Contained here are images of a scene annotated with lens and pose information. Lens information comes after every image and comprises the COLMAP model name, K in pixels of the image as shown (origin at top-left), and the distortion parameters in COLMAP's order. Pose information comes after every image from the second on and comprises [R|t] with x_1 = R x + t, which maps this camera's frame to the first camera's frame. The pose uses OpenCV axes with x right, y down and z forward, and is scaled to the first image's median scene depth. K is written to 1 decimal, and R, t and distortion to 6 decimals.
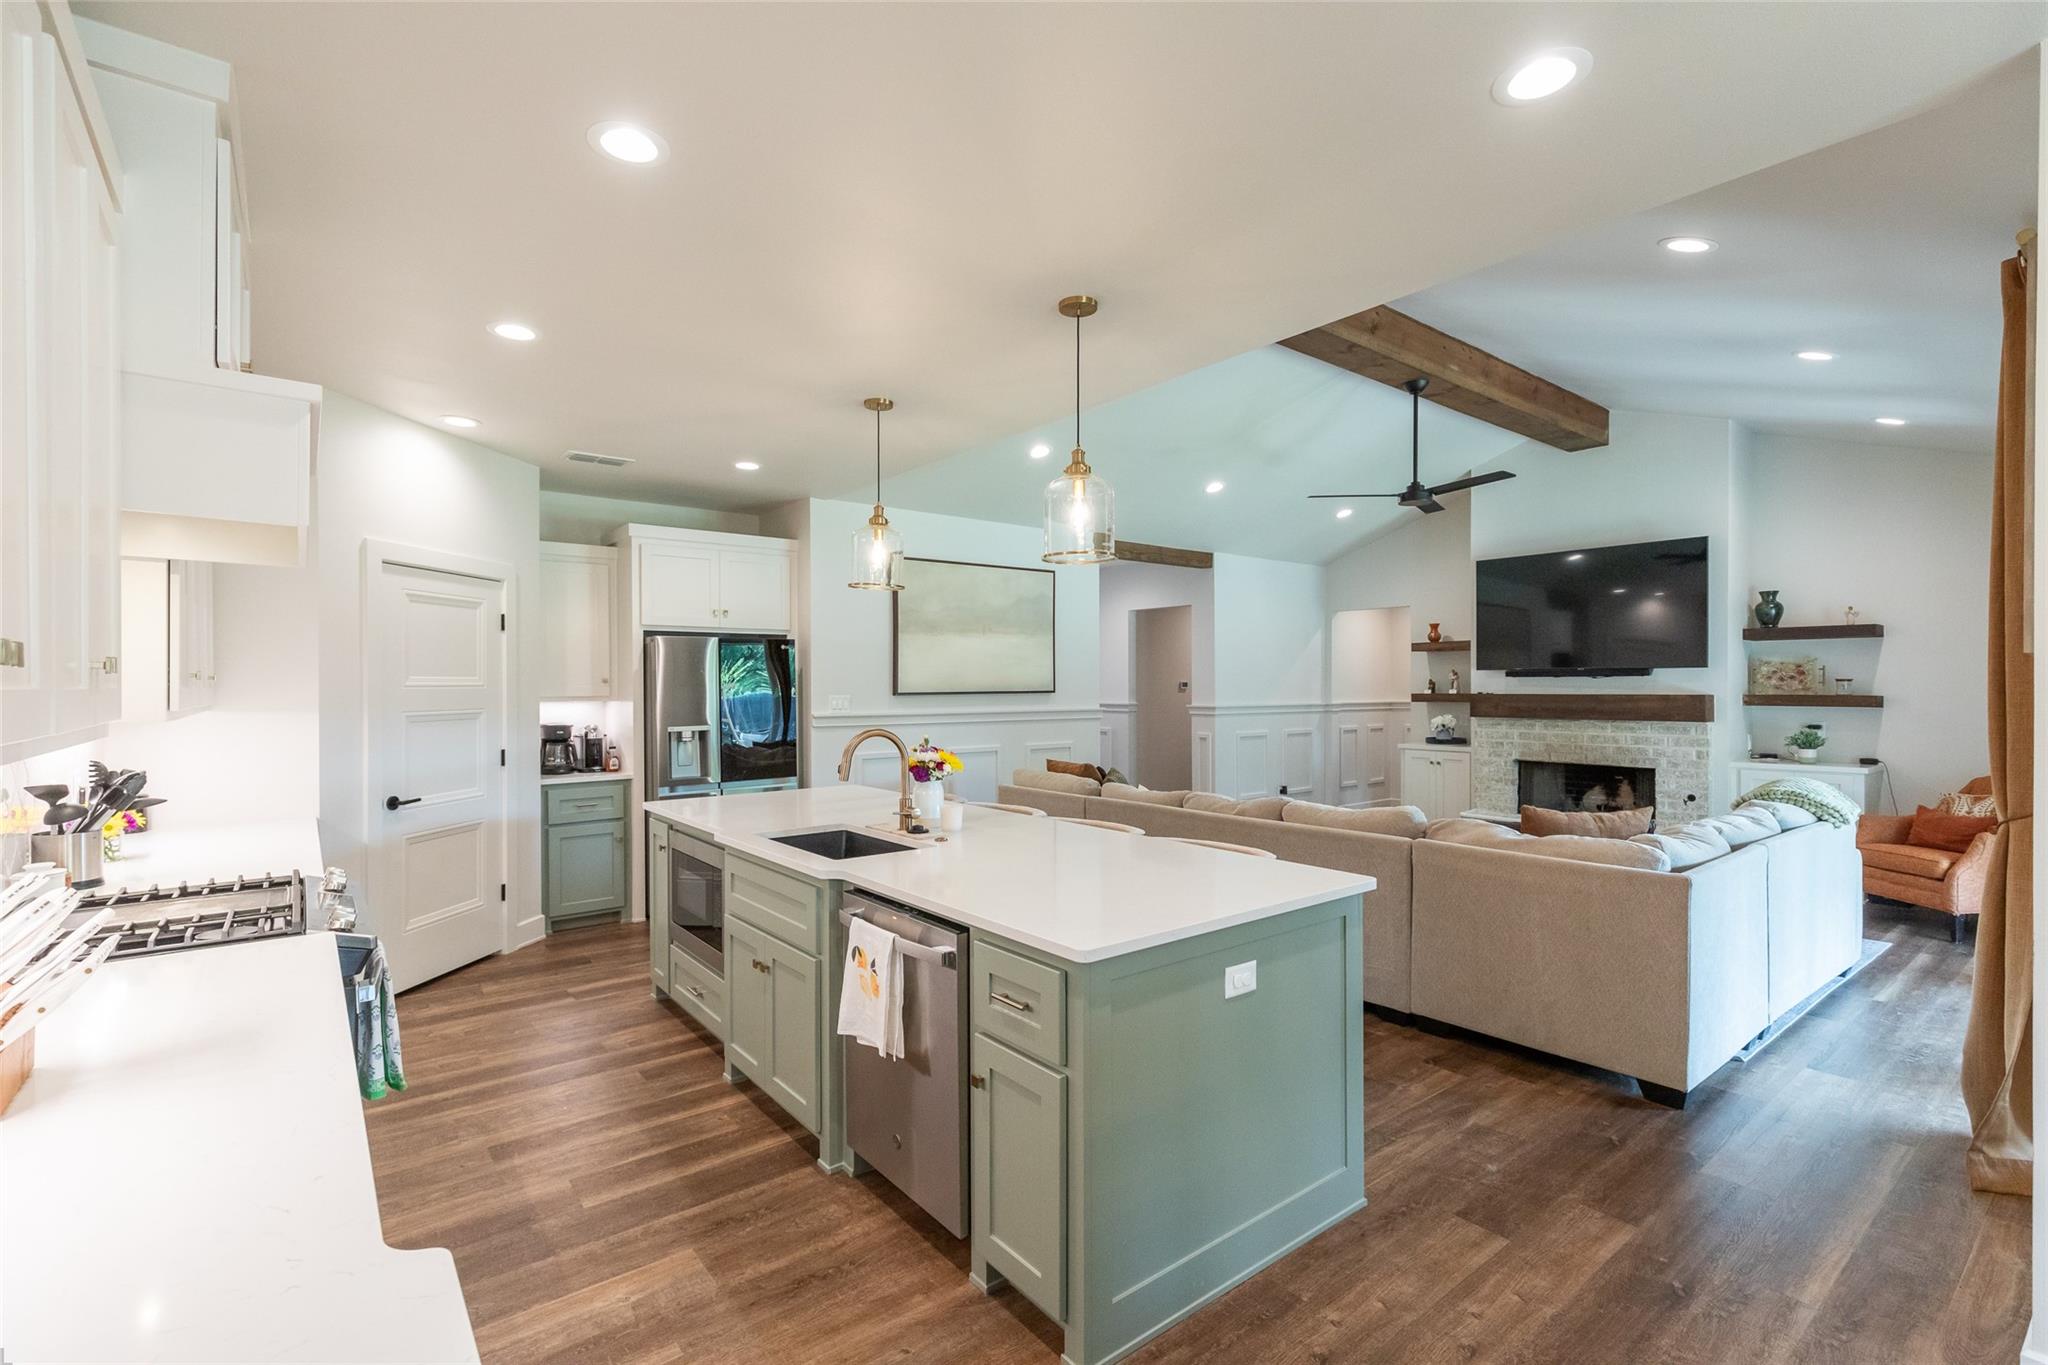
lens RADIAL K [[933.4, 0, 1015.9], [0, 933.4, 683.2], [0, 0, 1]] dist [-0.002955, -0.000193]
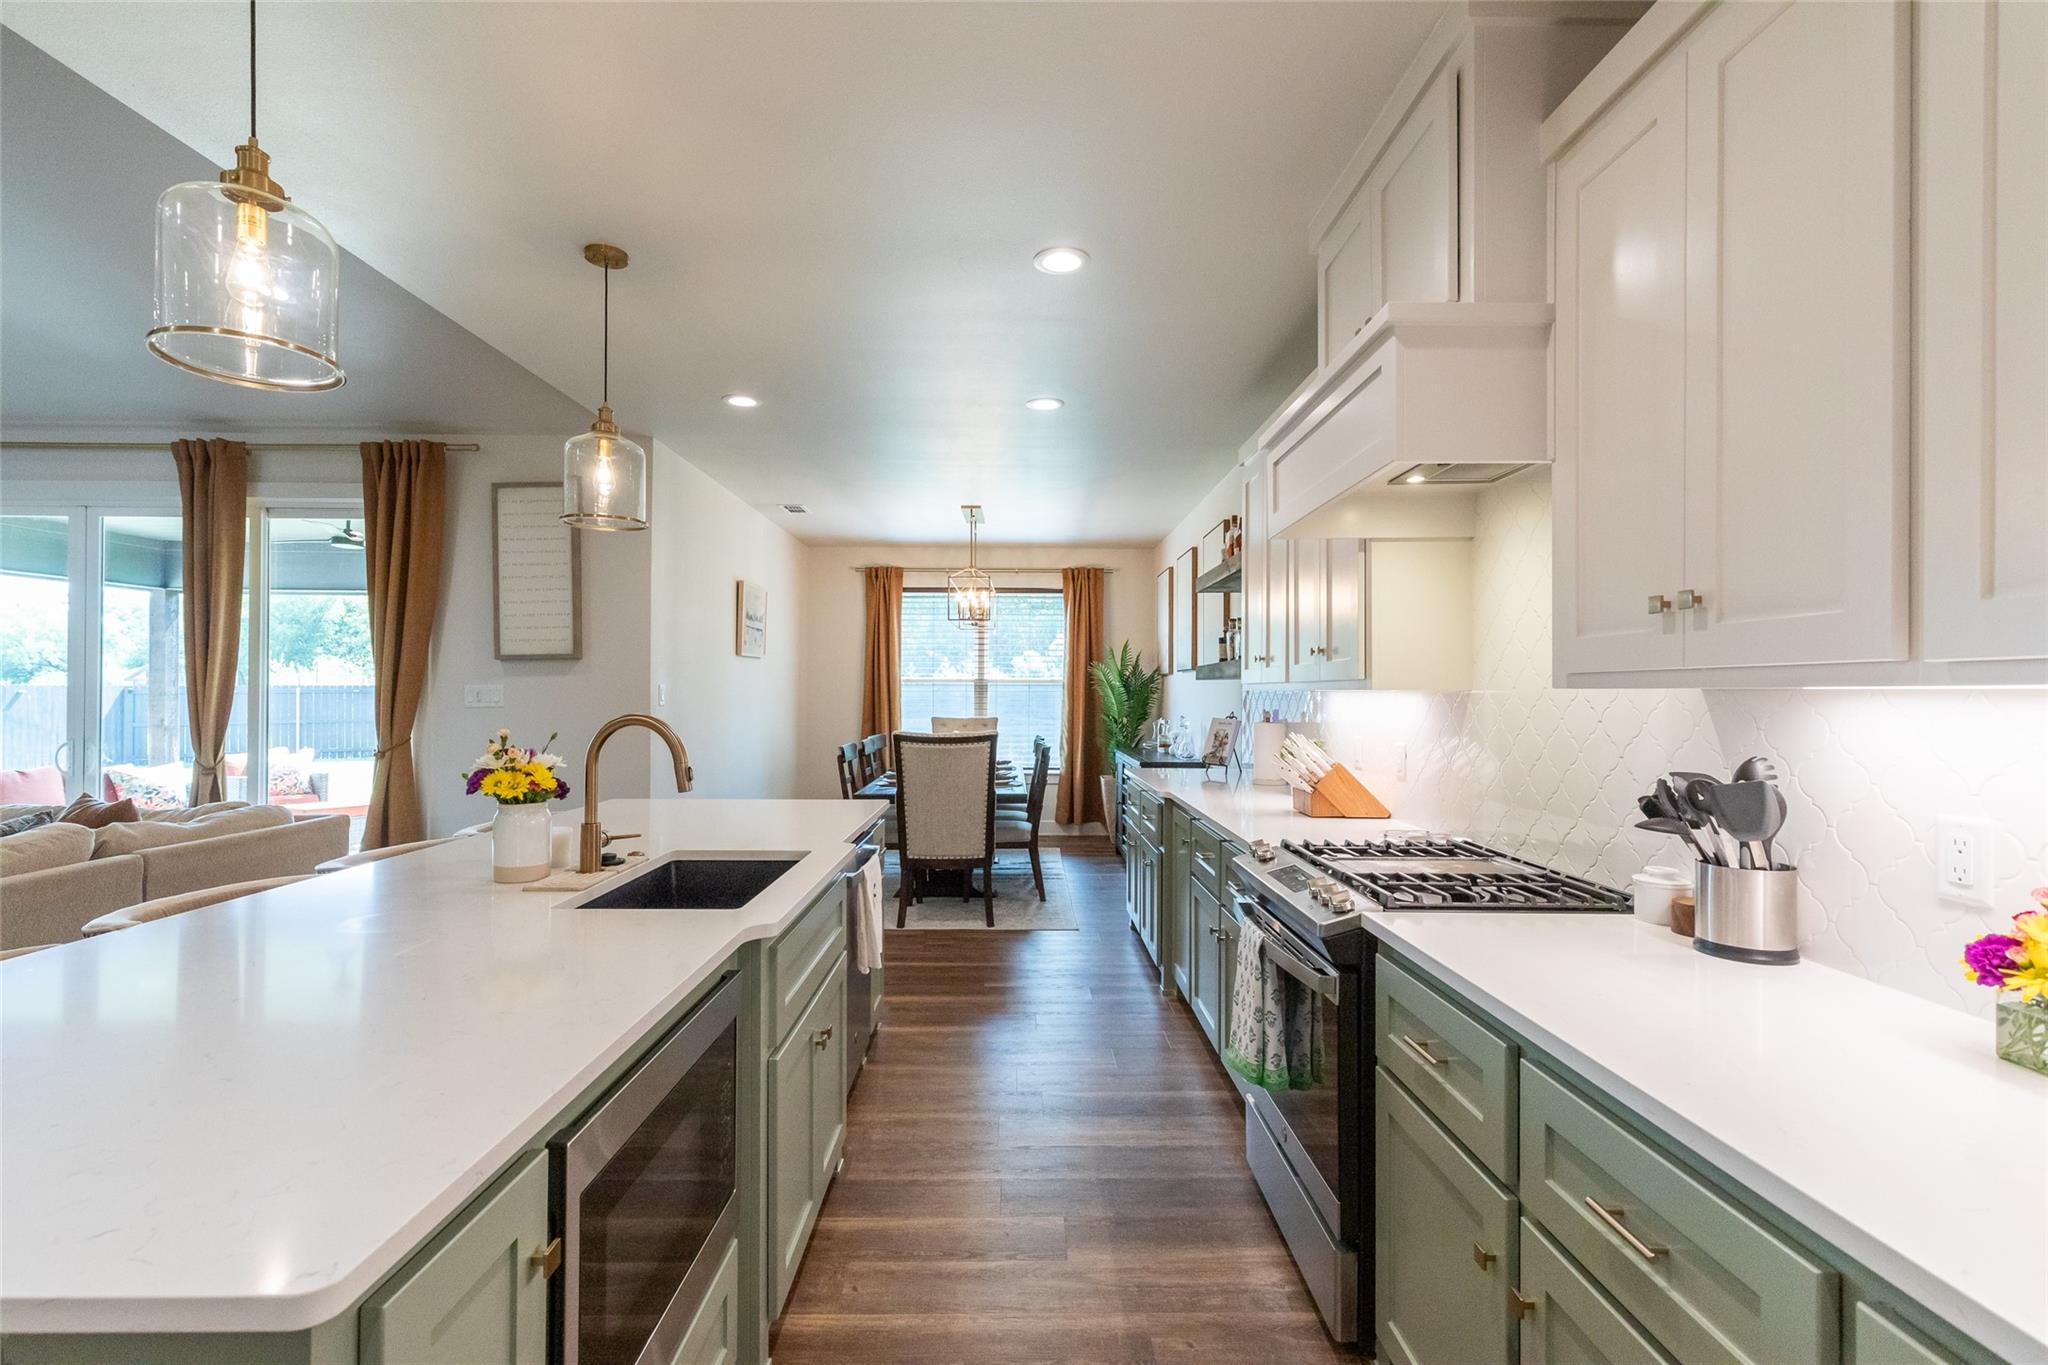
lens RADIAL K [[933.4, 0, 1022.5], [0, 933.4, 686.0], [0, 0, 1]] dist [-0.002955, -0.000193]
pose [[-0.798970, 0.005371, 0.601347, -0.887508], [0.002874, 0.999983, -0.005113, 0.036278], [-0.601365, -0.002357, -0.798971, 1.581176]]
